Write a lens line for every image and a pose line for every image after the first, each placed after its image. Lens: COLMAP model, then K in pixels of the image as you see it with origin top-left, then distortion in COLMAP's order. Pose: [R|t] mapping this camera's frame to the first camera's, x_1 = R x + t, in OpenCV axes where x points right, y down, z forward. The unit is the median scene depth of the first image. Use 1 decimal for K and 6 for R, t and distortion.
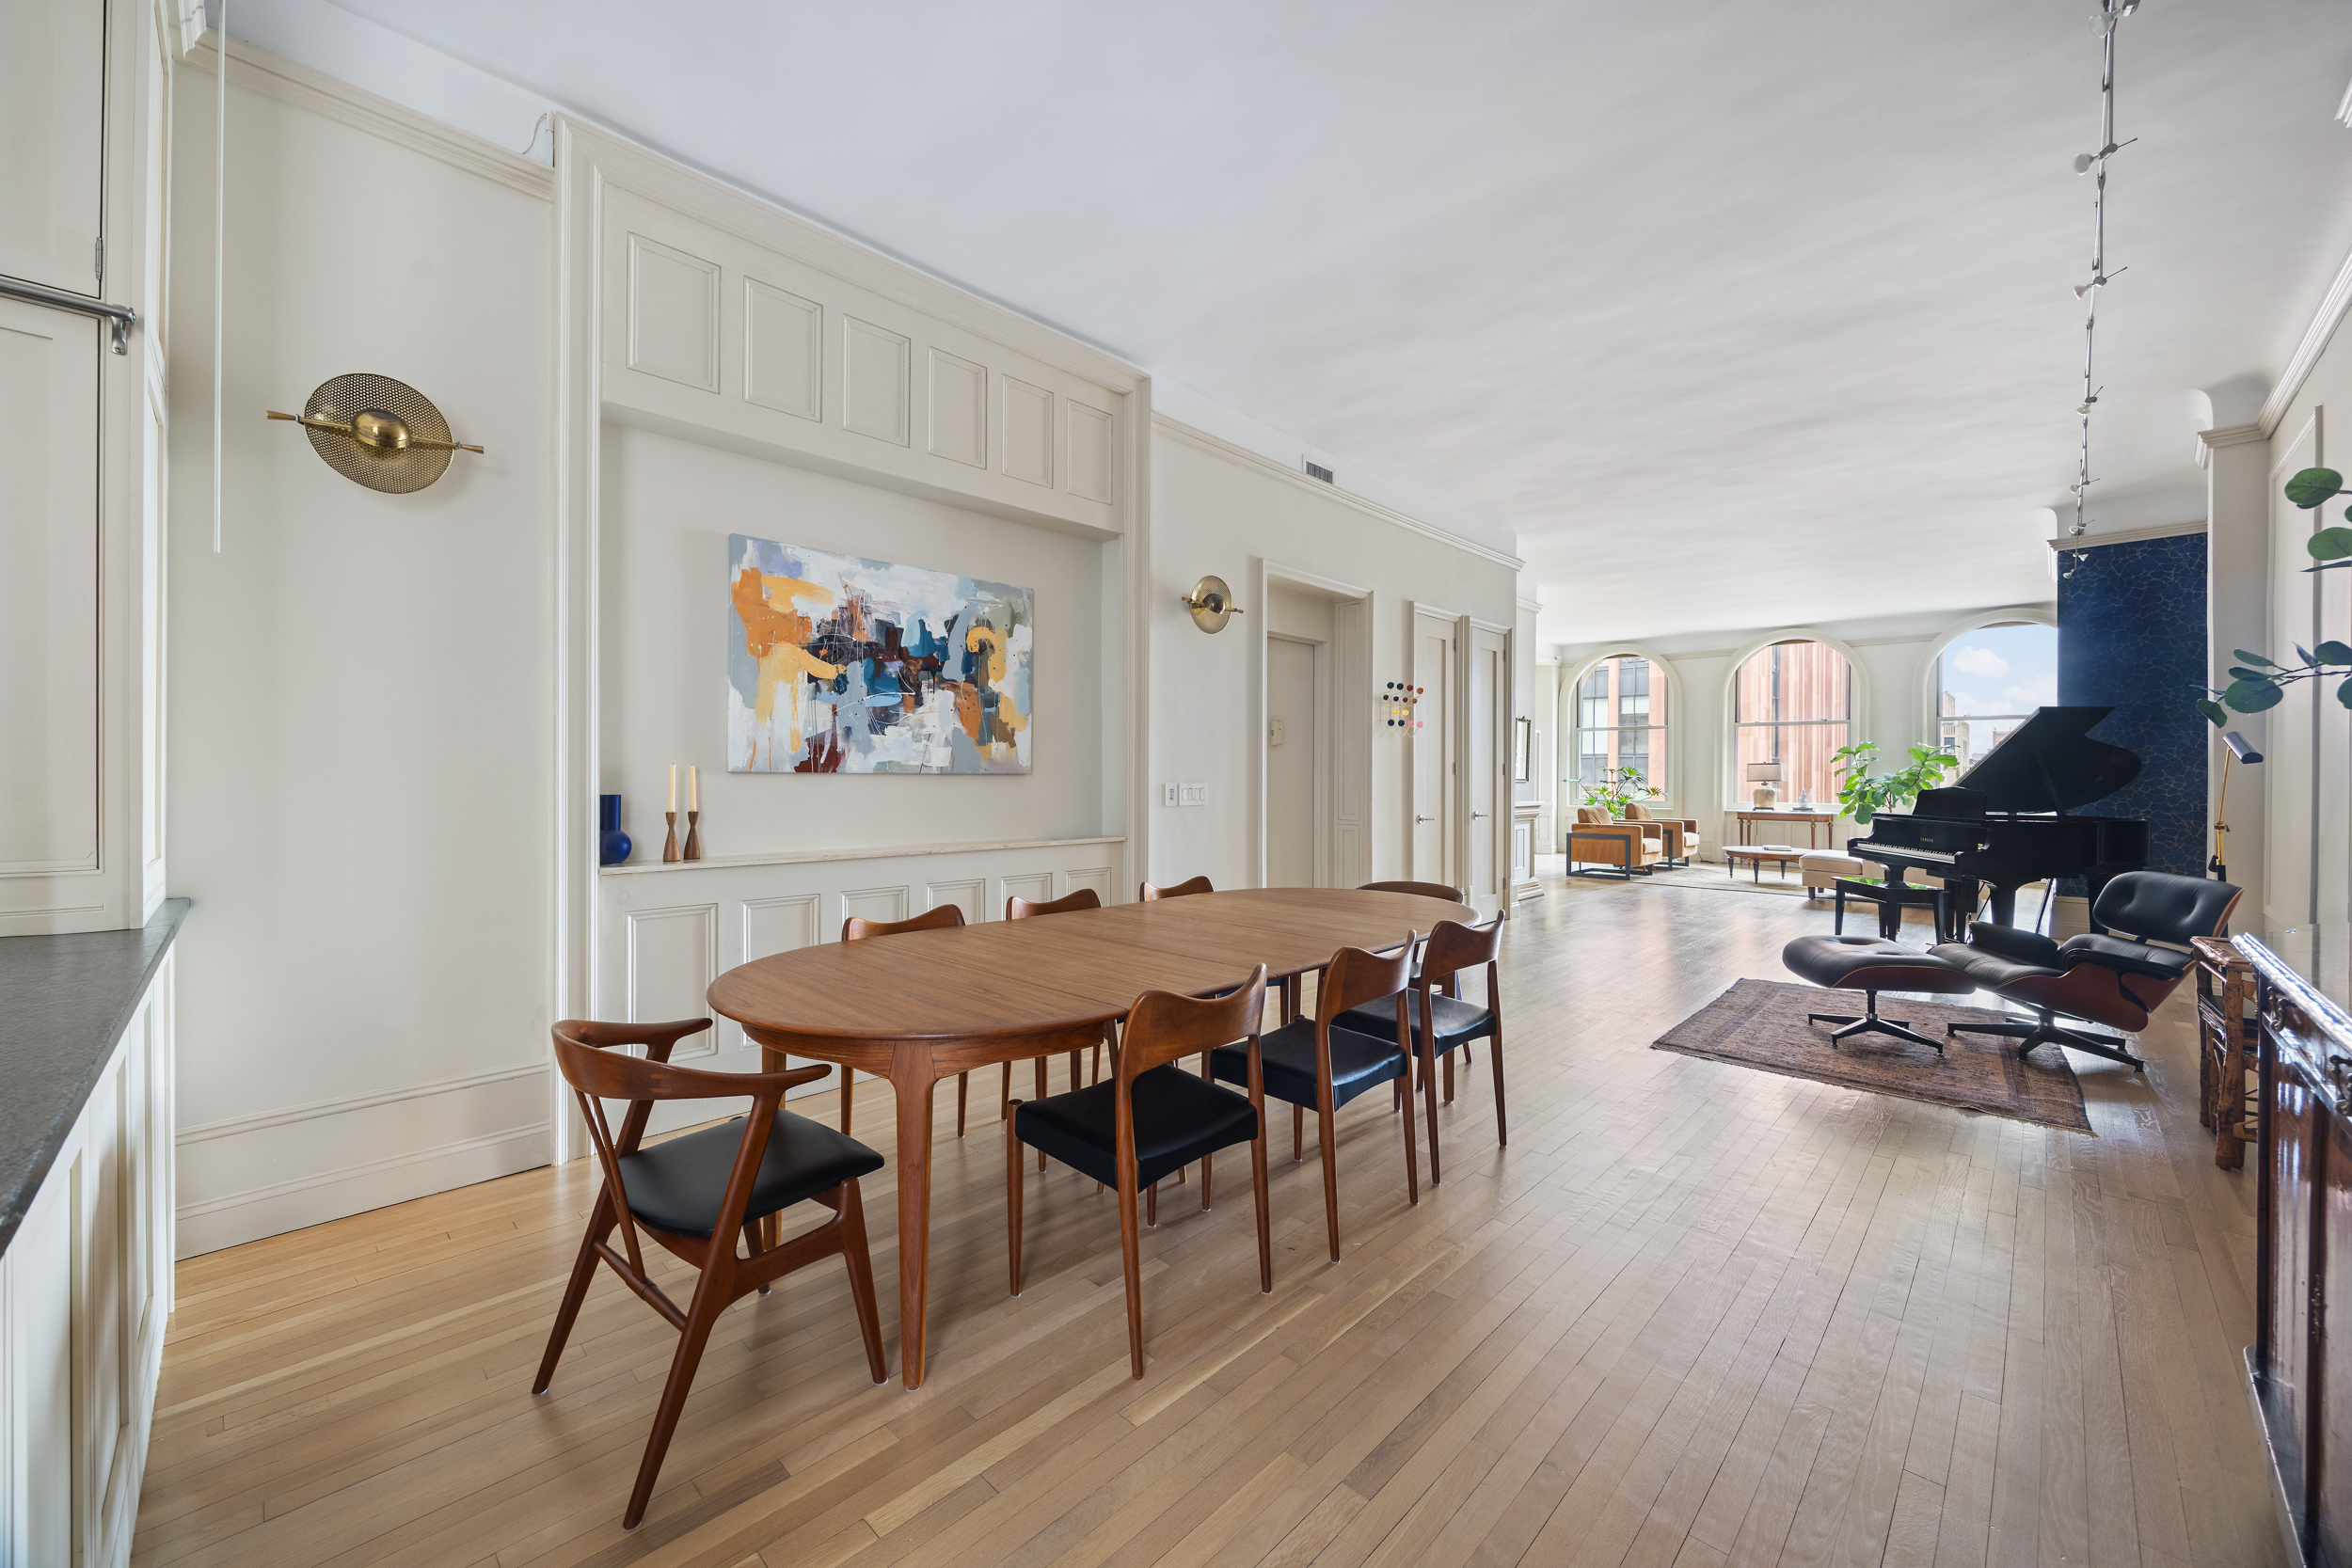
lens RADIAL K [[897.7, 0, 1168.0], [0, 897.7, 780.9], [0, 0, 1]] dist [-0.006227, -0.001241]
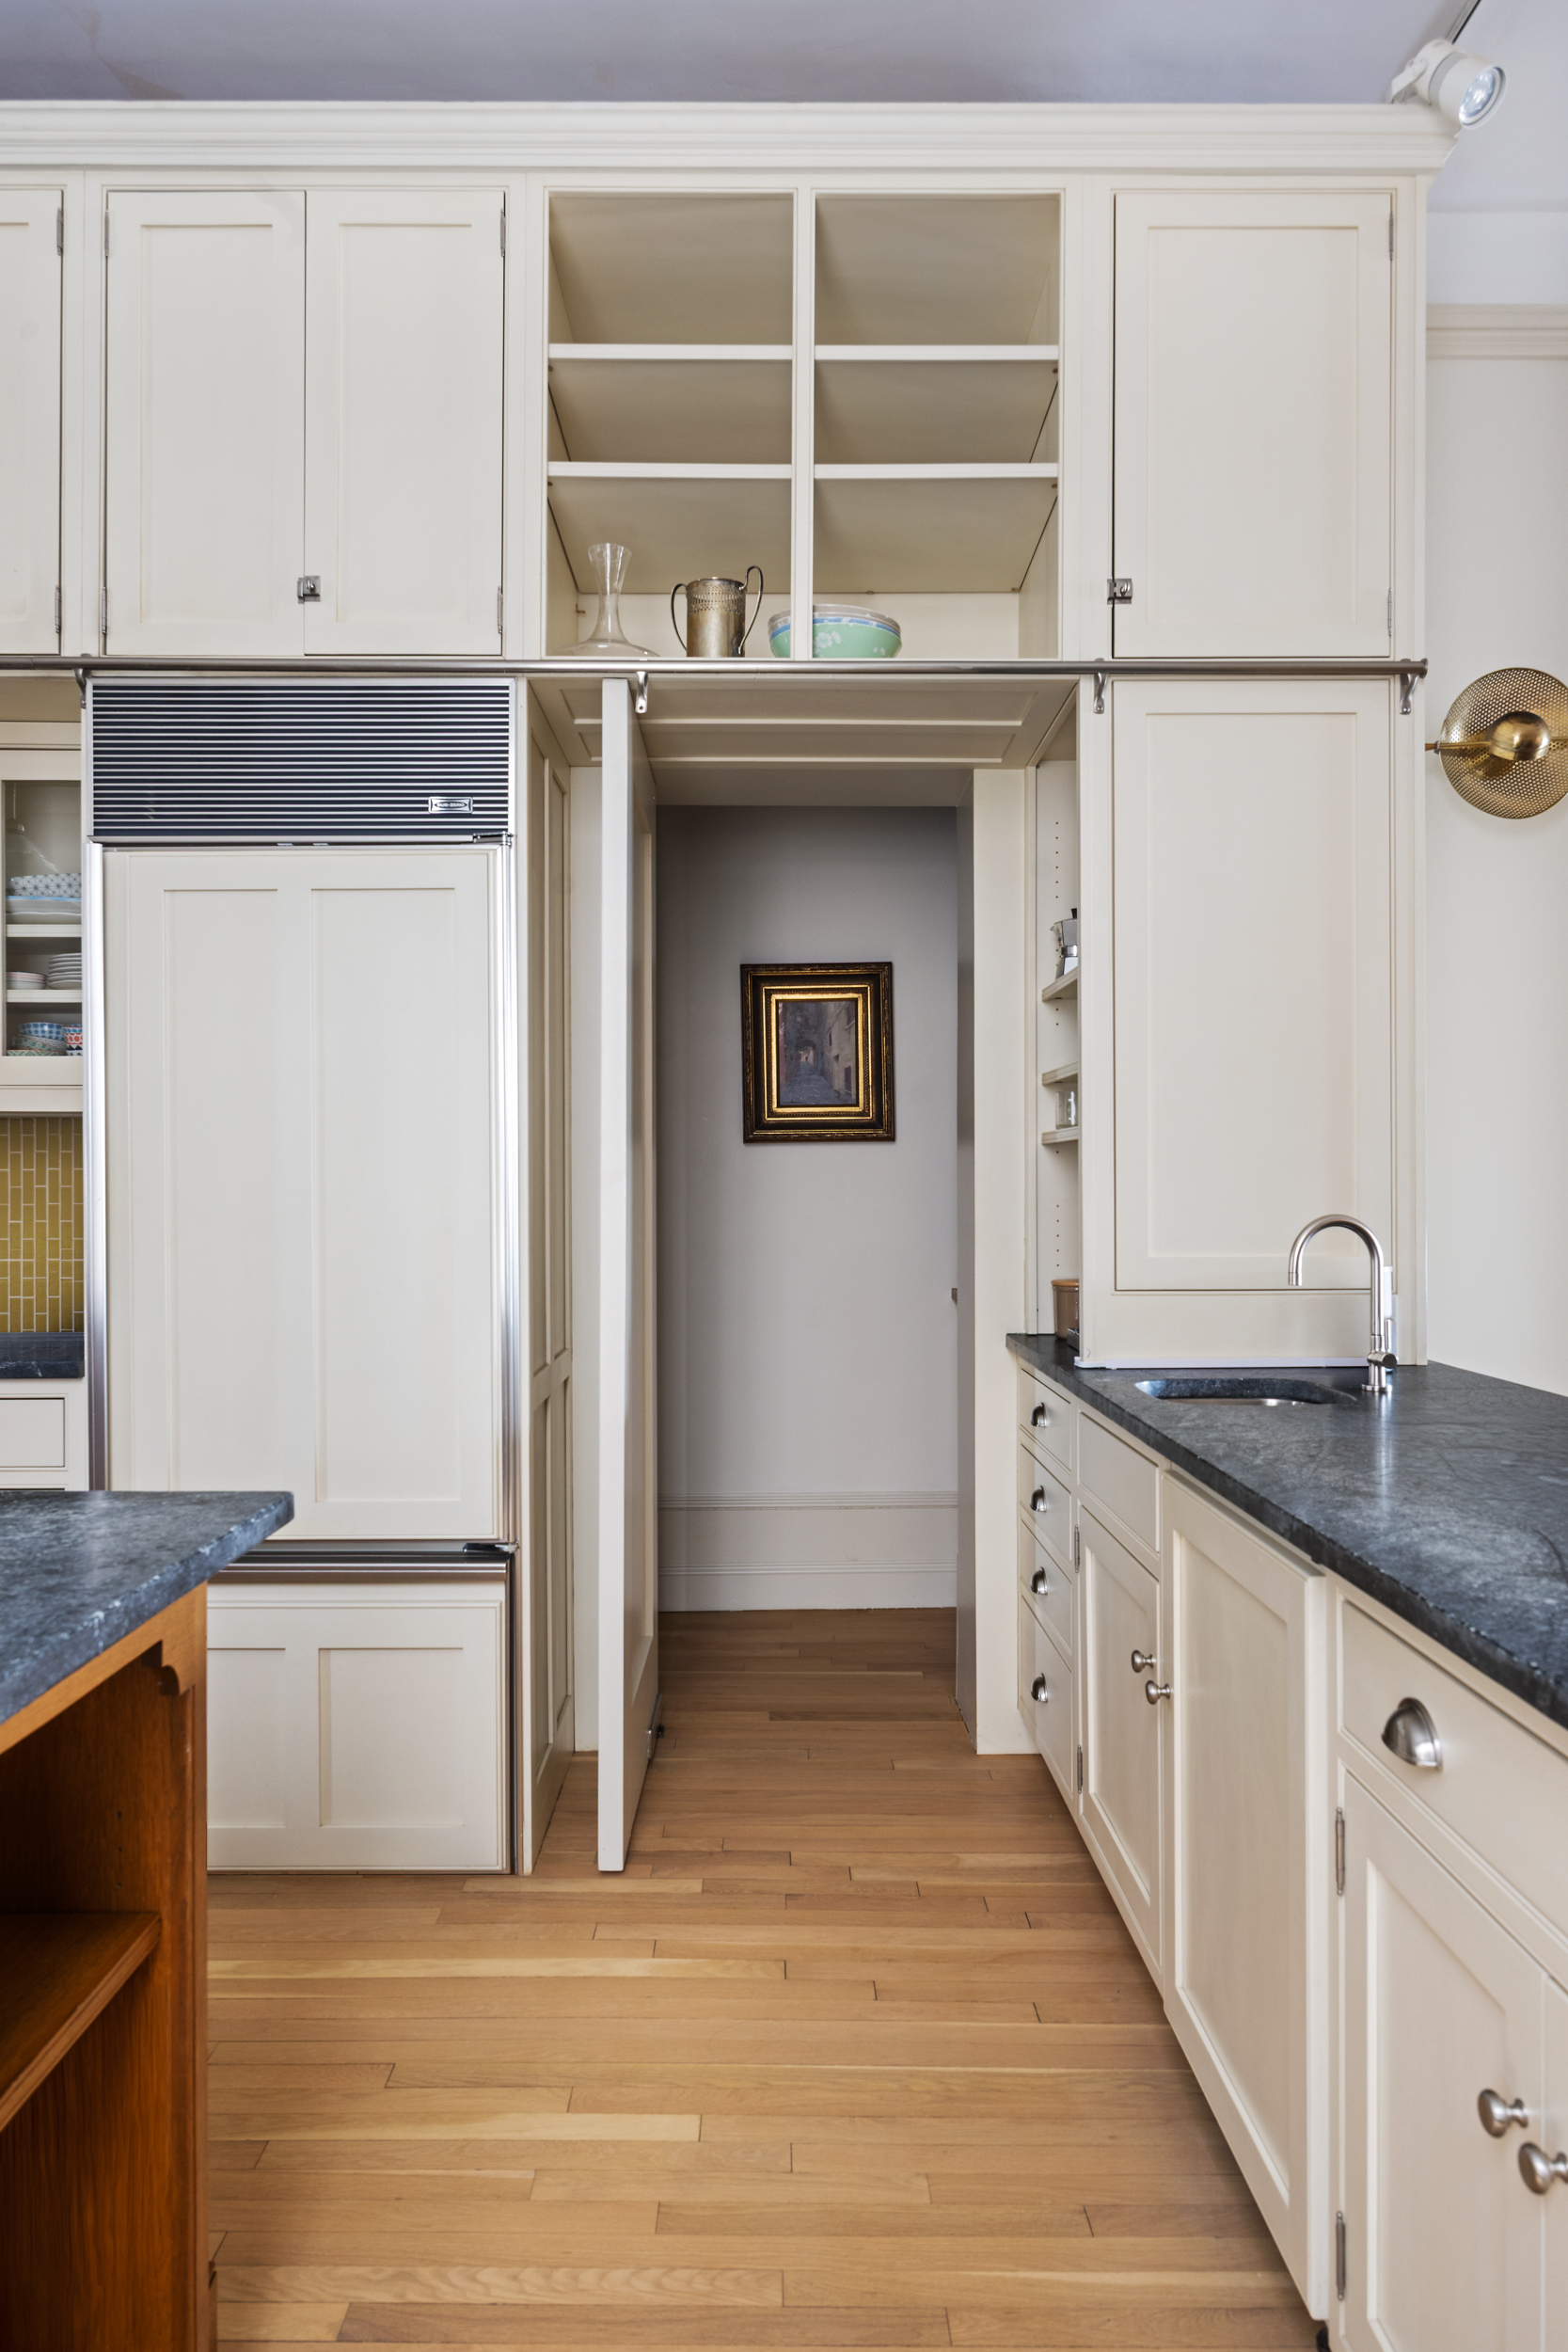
lens RADIAL K [[1537.8, 0, 784.5], [0, 1537.8, 1179.0], [0, 0, 1]] dist [0.001724, -0.007261]
pose [[0.711240, -0.004729, -0.702933, -0.249513], [0.000322, 0.999979, -0.006402, -0.003833], [0.702949, 0.004327, 0.711227, -0.237679]]
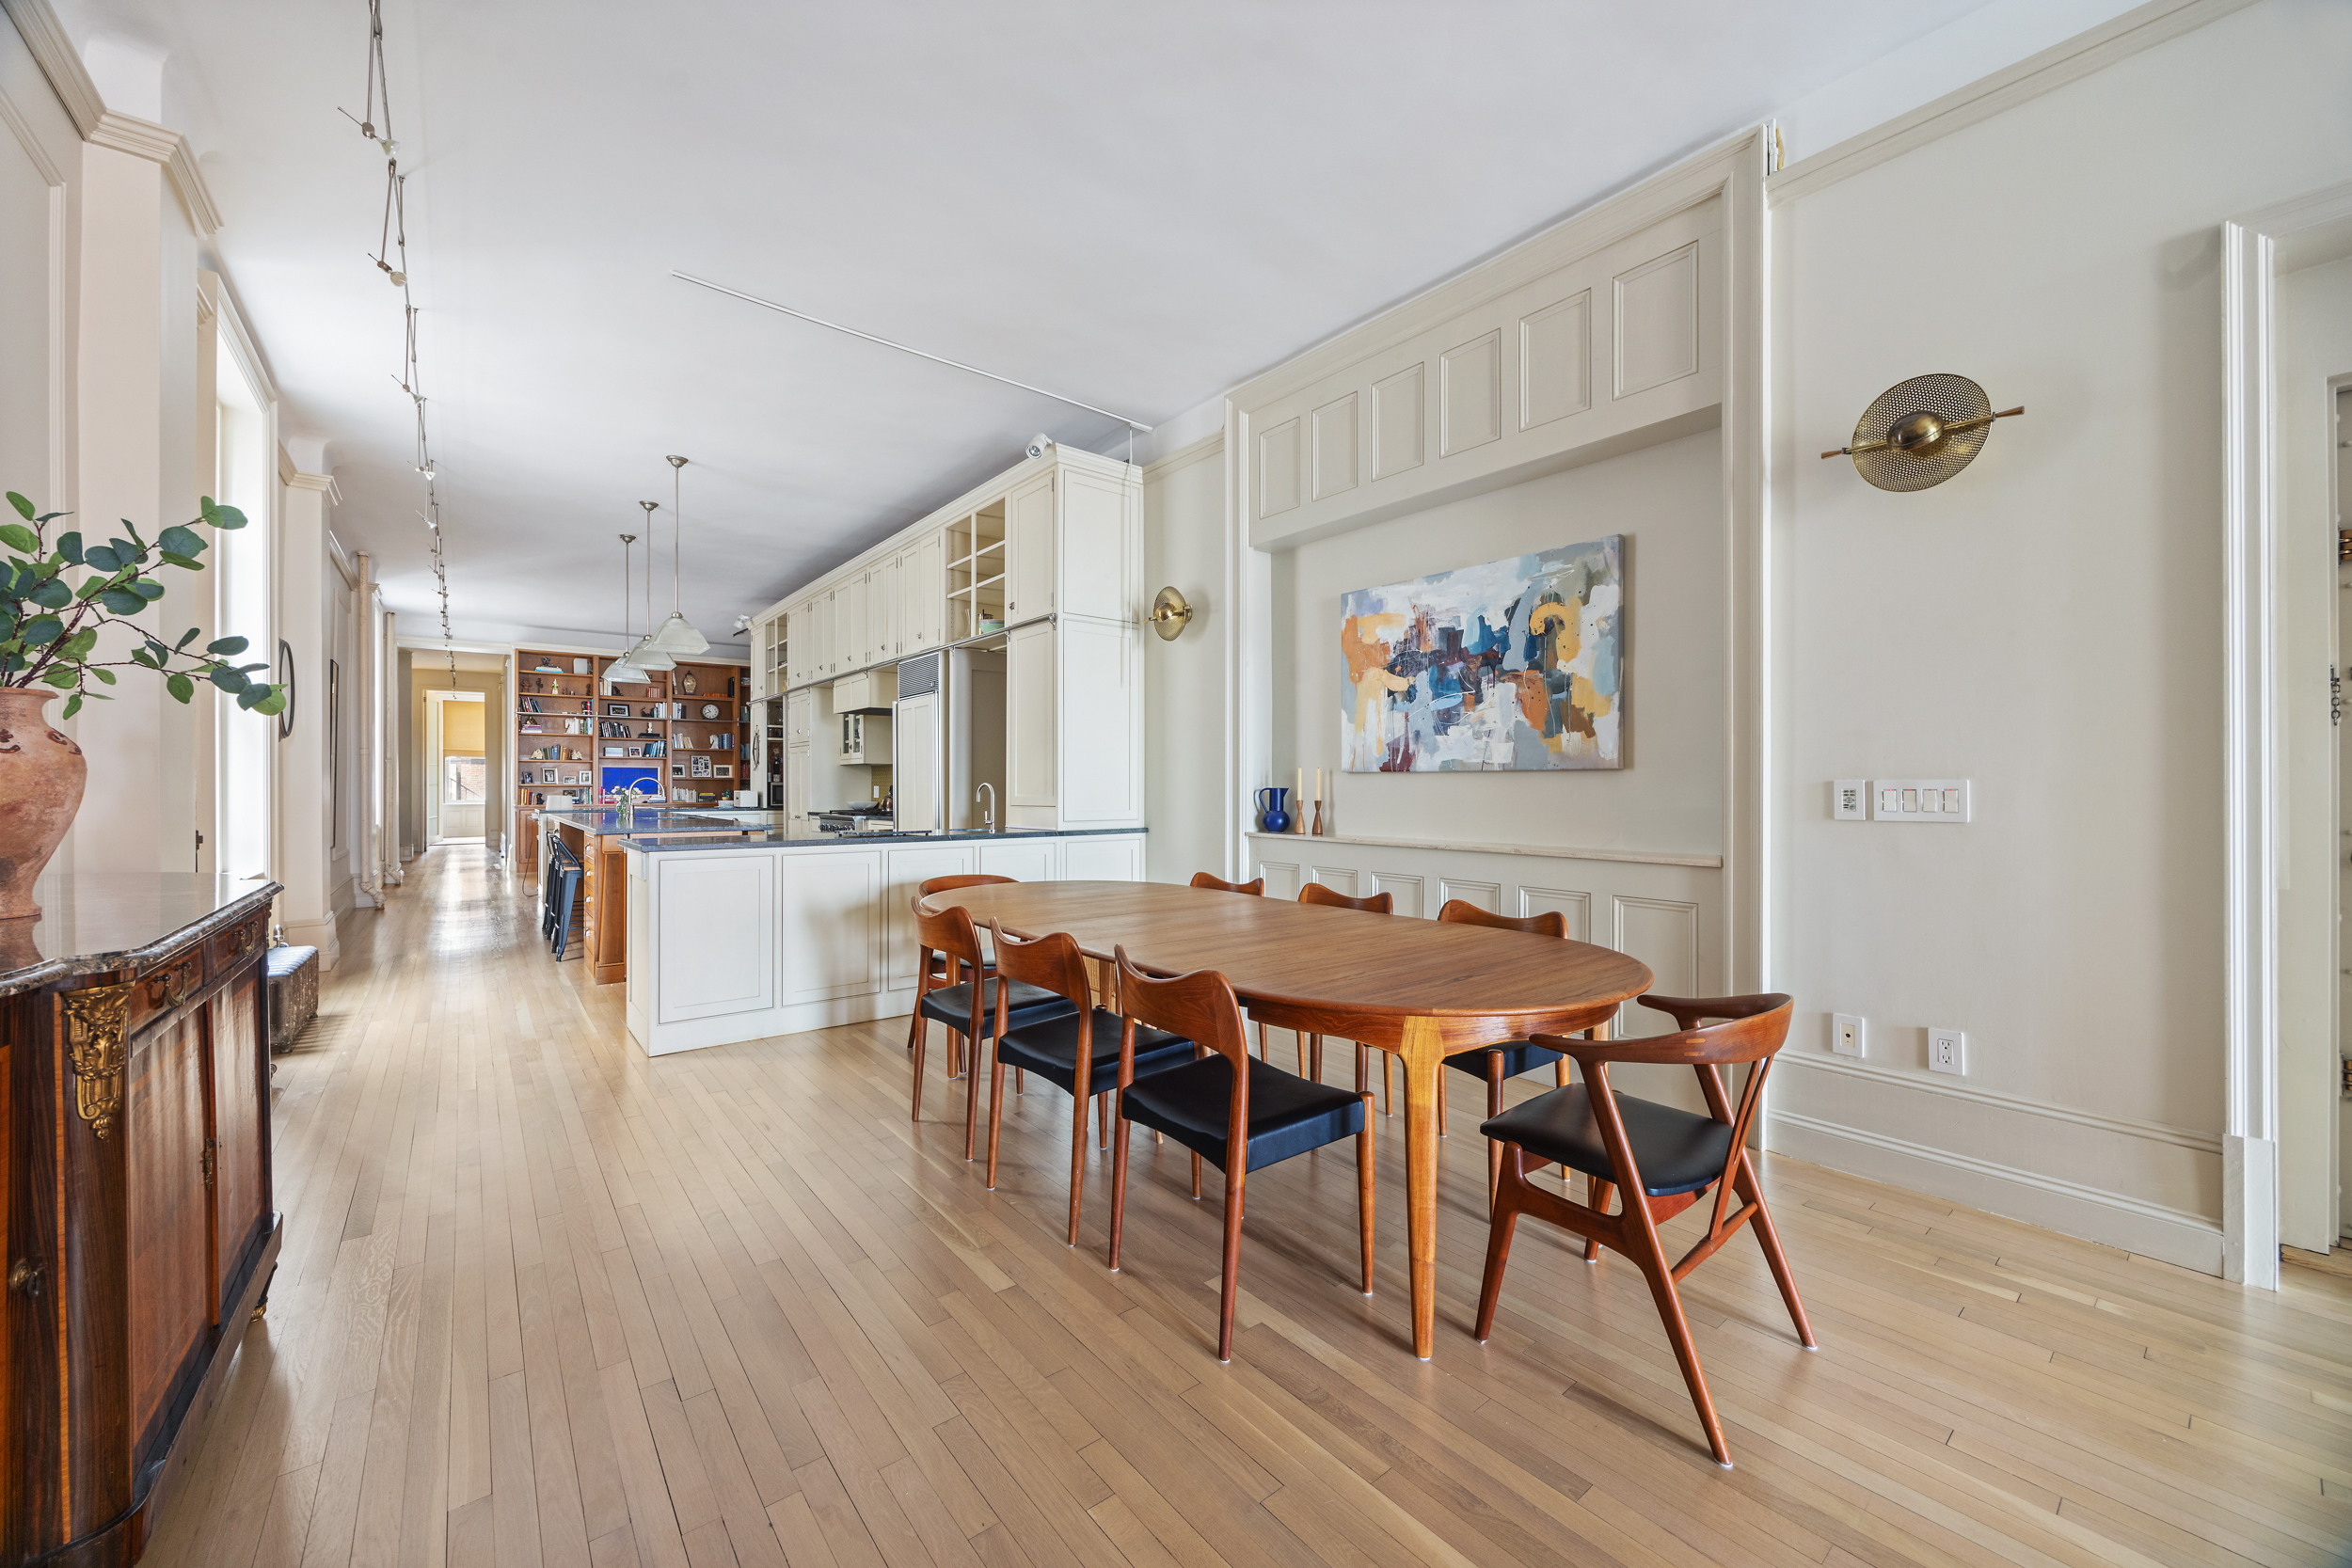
lens RADIAL K [[897.7, 0, 1171.4], [0, 897.7, 782.8], [0, 0, 1]] dist [-0.006227, -0.001241]
pose [[-0.118378, -0.004670, -0.992958, 0.743961], [-0.004419, 0.999982, -0.004176, 0.010311], [0.992959, 0.003894, -0.118396, 0.776536]]
